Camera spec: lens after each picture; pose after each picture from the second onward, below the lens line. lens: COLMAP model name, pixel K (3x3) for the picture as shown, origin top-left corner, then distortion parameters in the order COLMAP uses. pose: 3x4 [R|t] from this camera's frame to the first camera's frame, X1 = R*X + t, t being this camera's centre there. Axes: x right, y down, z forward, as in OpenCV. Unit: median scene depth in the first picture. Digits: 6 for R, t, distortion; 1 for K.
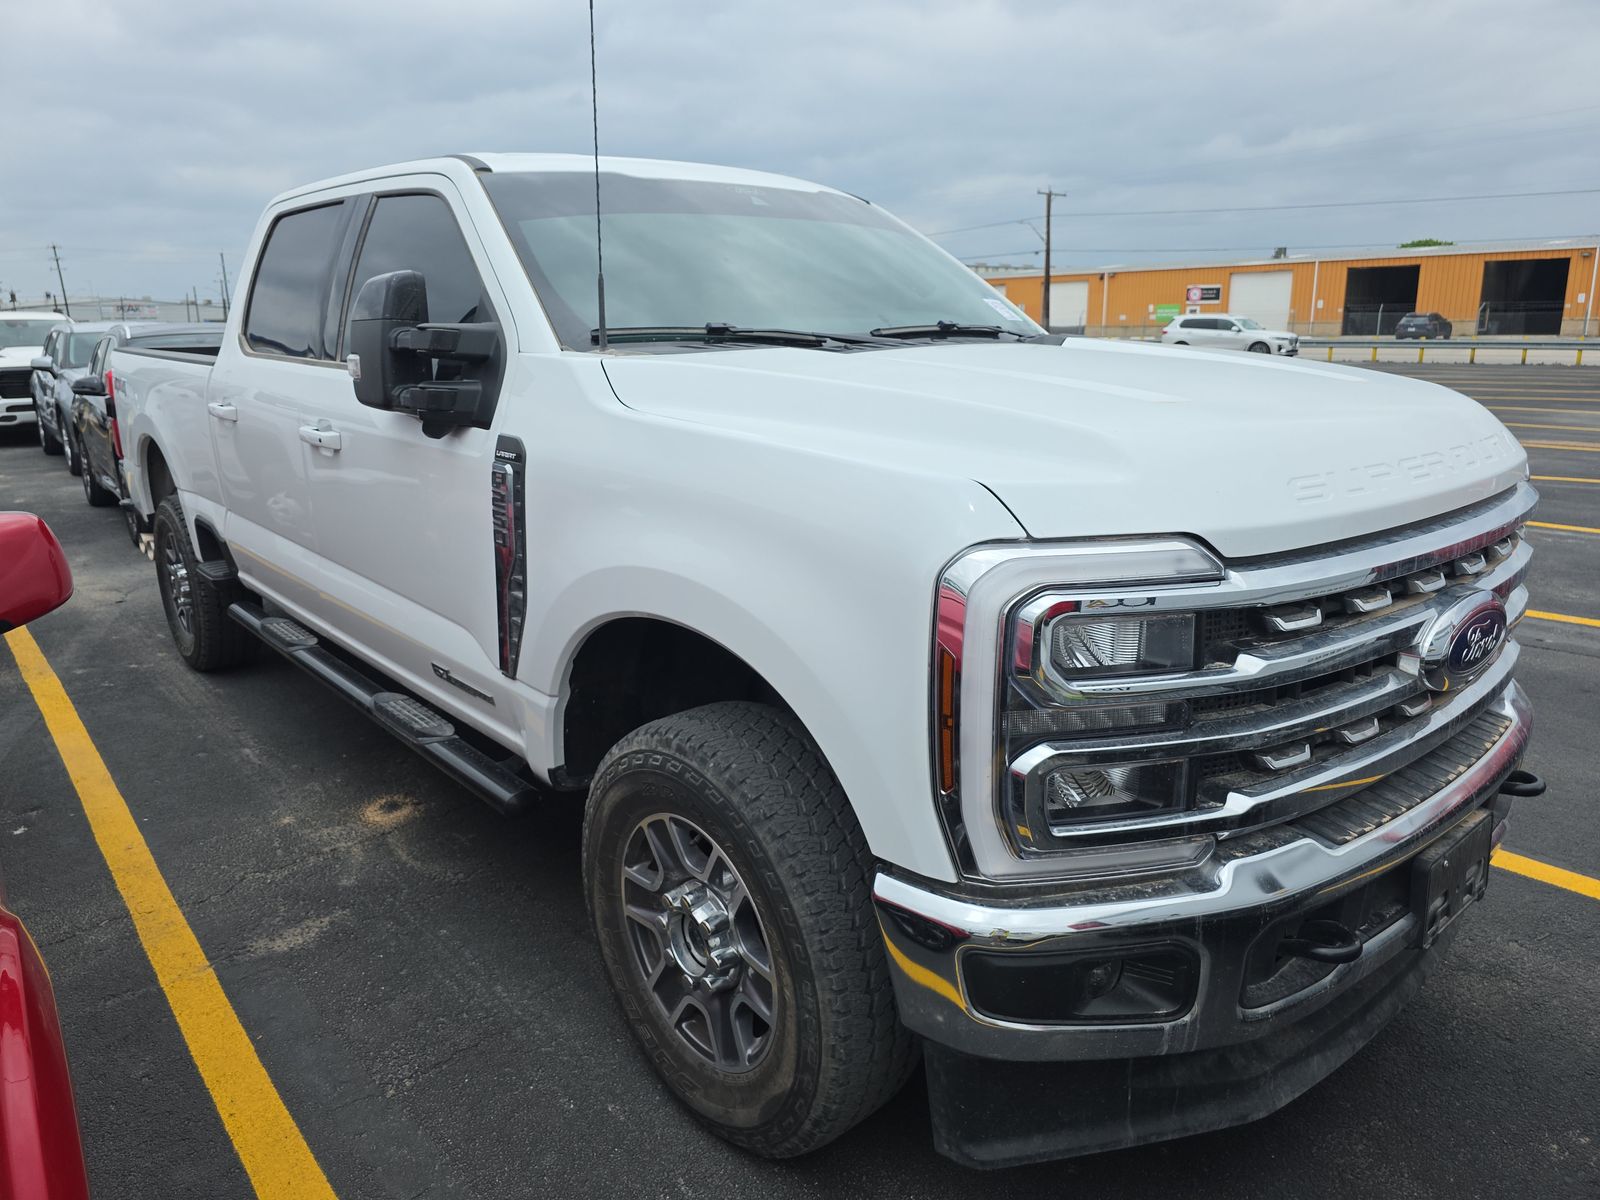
lens RADIAL K [[1084.7, 0, 802.9], [0, 1084.7, 595.2], [0, 0, 1]] dist [0.038341, -0.033755]
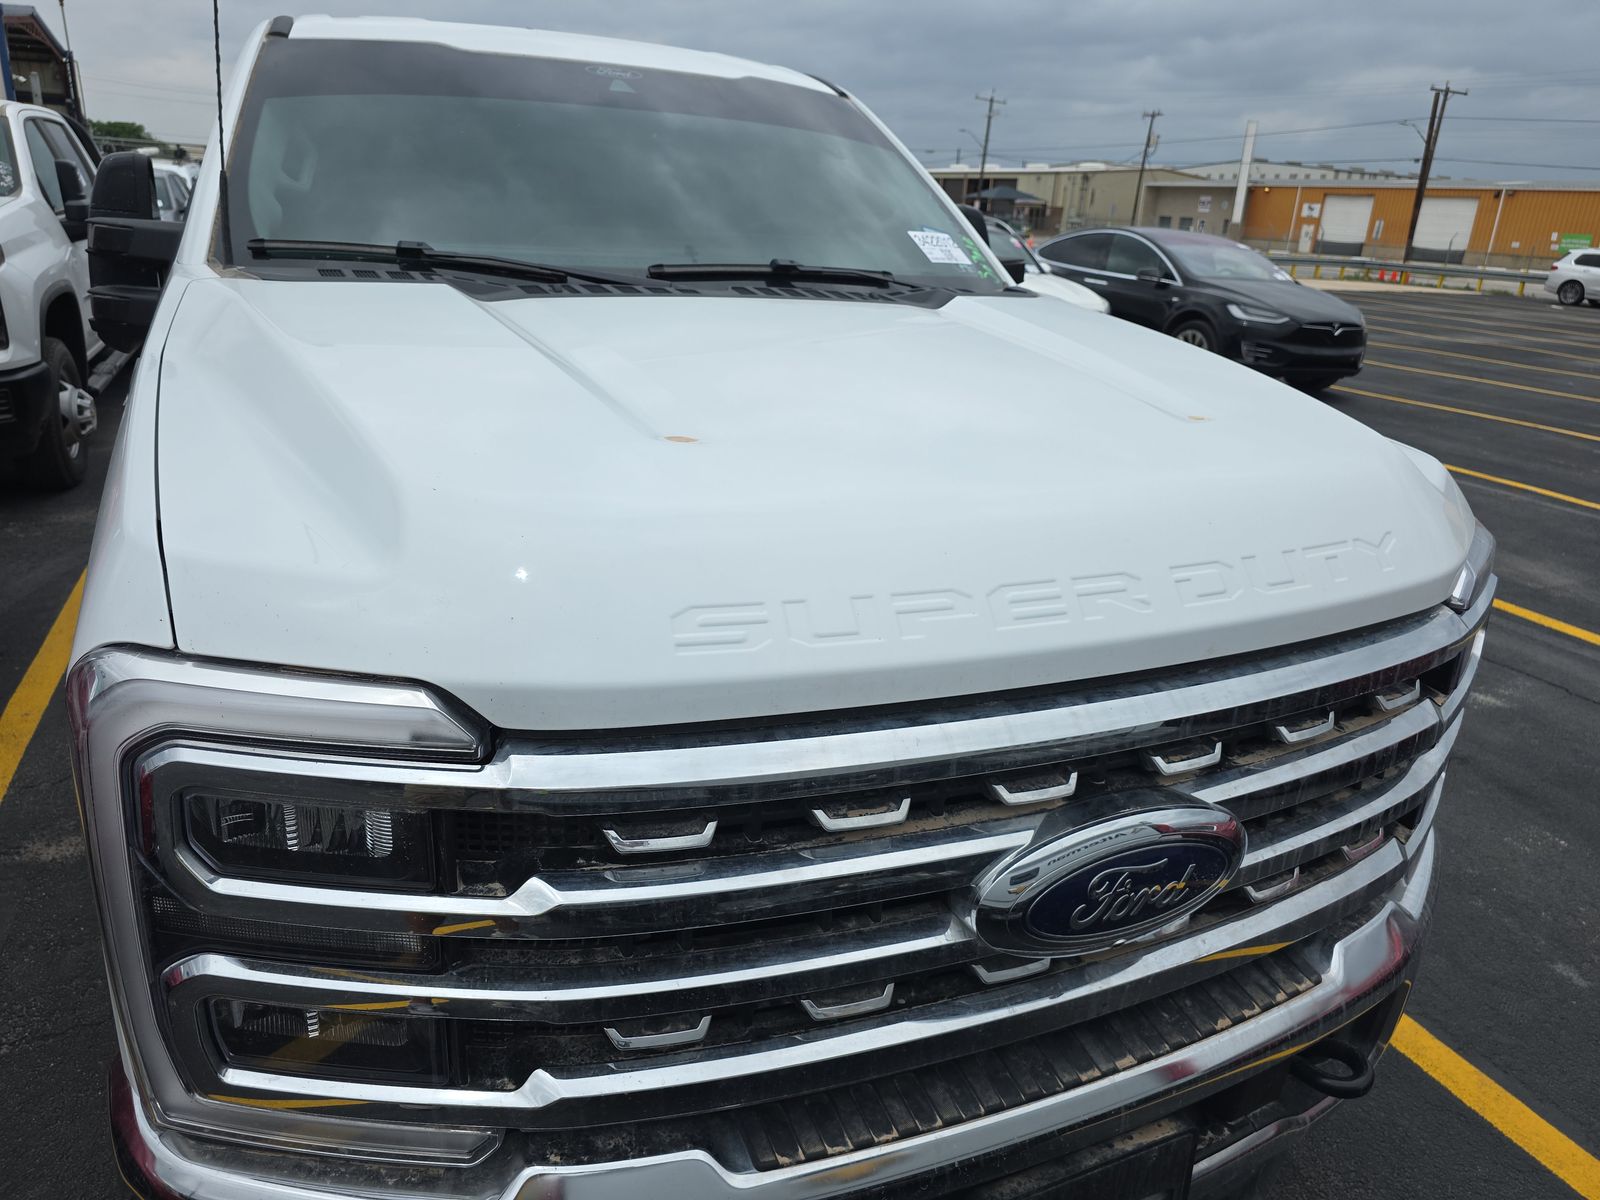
lens RADIAL K [[1084.7, 0, 796.3], [0, 1084.7, 600.5], [0, 0, 1]] dist [0.038341, -0.033755]
pose [[0.955485, 0.160339, -0.247670, 0.369264], [-0.135408, 0.984126, 0.114723, -0.105850], [0.262133, -0.076080, 0.962028, 0.247544]]
